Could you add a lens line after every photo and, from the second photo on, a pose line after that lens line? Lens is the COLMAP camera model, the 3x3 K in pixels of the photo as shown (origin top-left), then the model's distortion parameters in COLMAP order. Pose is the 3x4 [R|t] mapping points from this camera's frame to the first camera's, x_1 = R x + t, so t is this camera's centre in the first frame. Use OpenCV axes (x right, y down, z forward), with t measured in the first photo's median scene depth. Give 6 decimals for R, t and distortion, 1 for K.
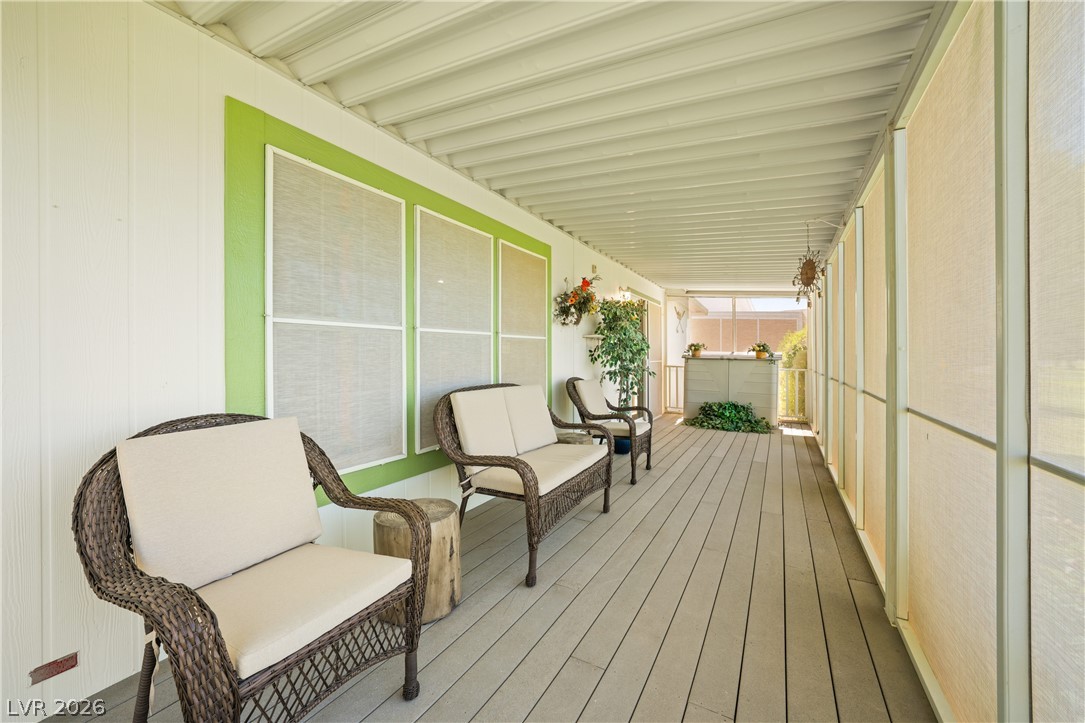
lens RADIAL K [[424.5, 0, 539.4], [0, 424.5, 360.2], [0, 0, 1]] dist [-0.023344, 0.007426]
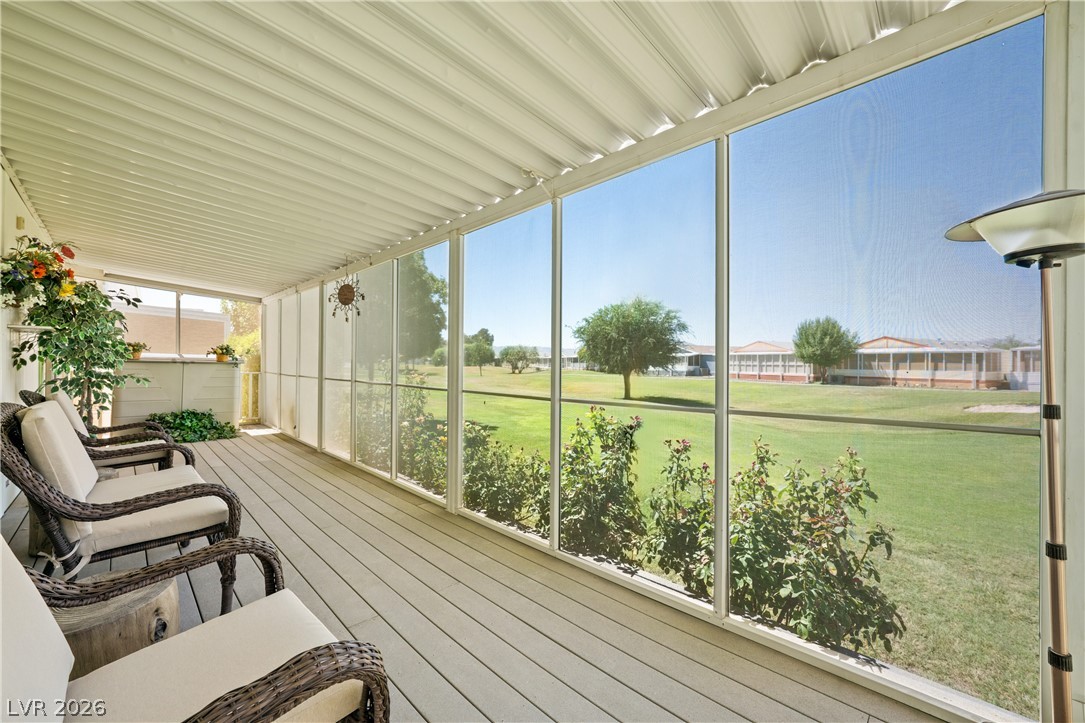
lens RADIAL K [[424.5, 0, 539.4], [0, 424.5, 360.2], [0, 0, 1]] dist [-0.023344, 0.007426]
pose [[0.253446, 0.006527, 0.967327, -0.227908], [0.001360, 0.999974, -0.007104, 0.000250], [-0.967349, 0.003116, 0.253431, 0.058832]]
